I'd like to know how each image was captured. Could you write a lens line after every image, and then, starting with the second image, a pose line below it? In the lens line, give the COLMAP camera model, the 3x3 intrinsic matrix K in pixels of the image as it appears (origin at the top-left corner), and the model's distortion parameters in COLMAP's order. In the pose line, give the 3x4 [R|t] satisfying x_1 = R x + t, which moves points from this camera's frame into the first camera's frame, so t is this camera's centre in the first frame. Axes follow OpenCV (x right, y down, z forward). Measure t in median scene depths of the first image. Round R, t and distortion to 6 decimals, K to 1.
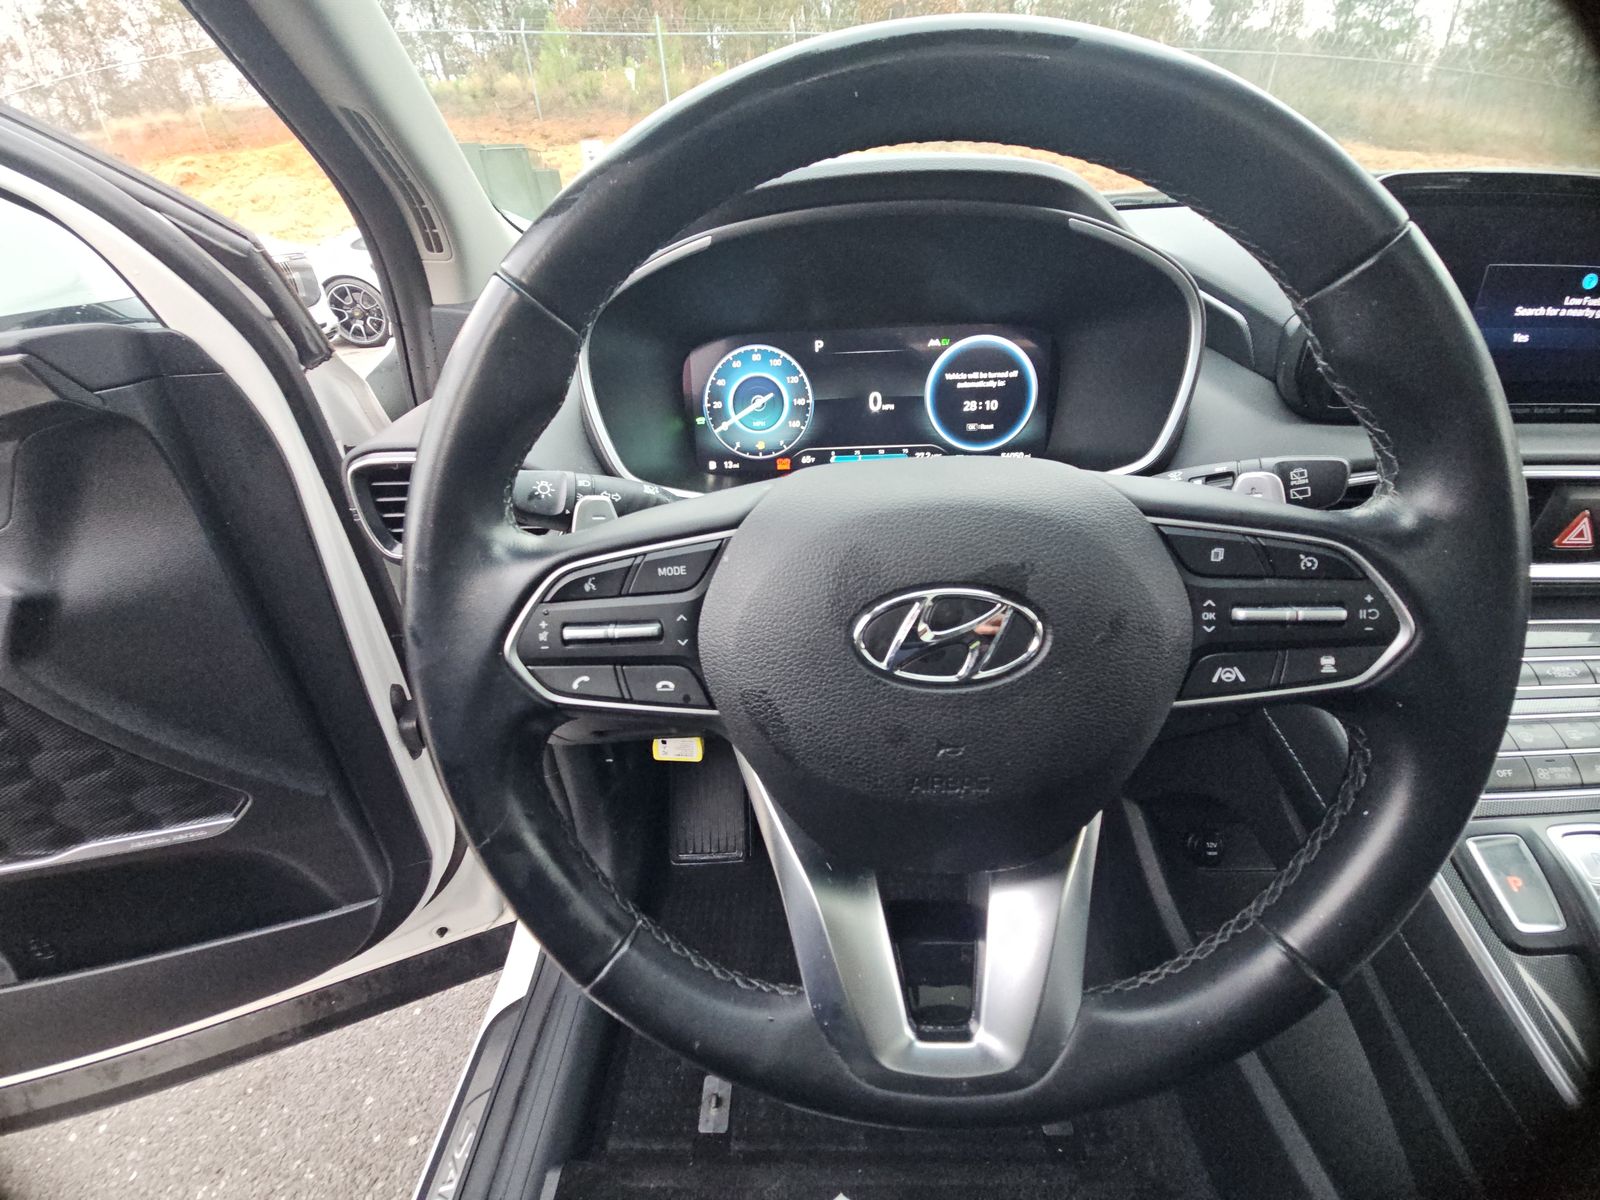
lens RADIAL K [[662.7, 0, 800.0], [0, 662.7, 600.0], [0, 0, 1]] dist [-0.032707, -0.000141]
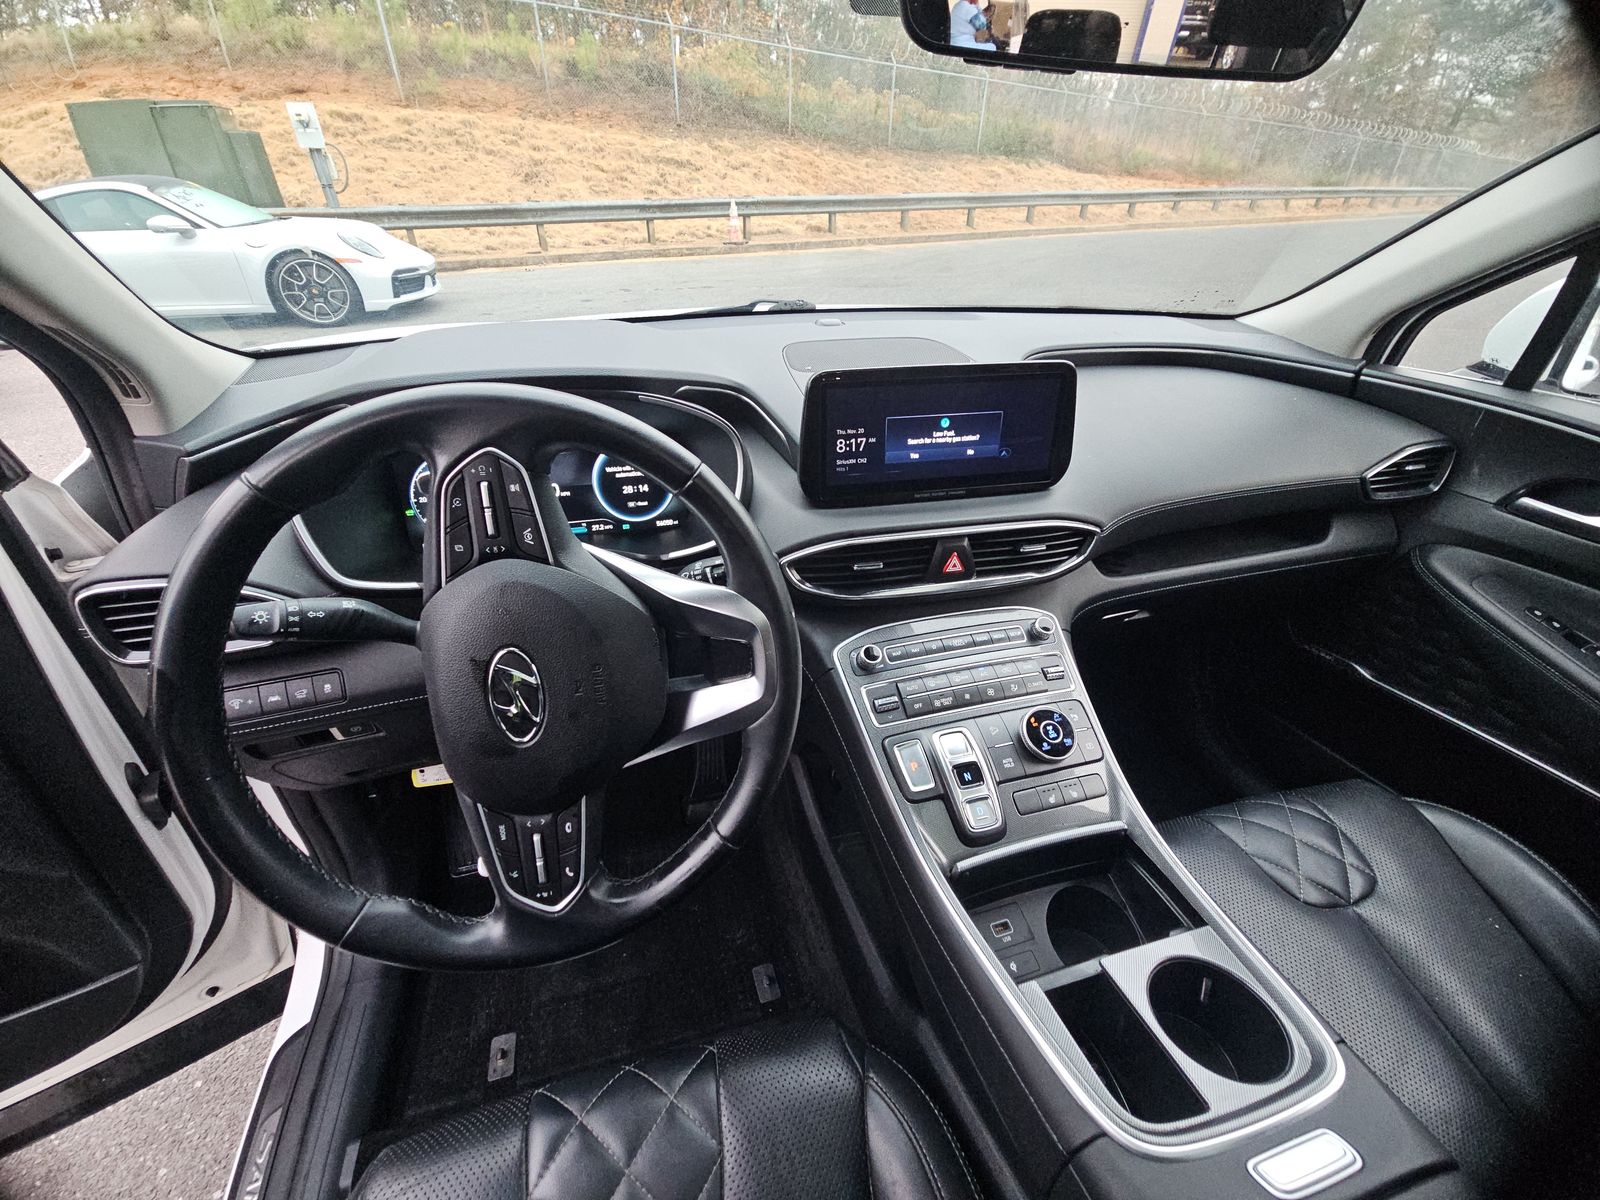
lens RADIAL K [[631.2, 0, 800.0], [0, 631.2, 600.0], [0, 0, 1]] dist [-0.000636, -0.012476]
pose [[0.948021, -0.107969, 0.299332, 0.178676], [0.103348, 0.994153, 0.031274, -0.068880], [-0.300958, 0.001286, 0.953636, -0.366119]]
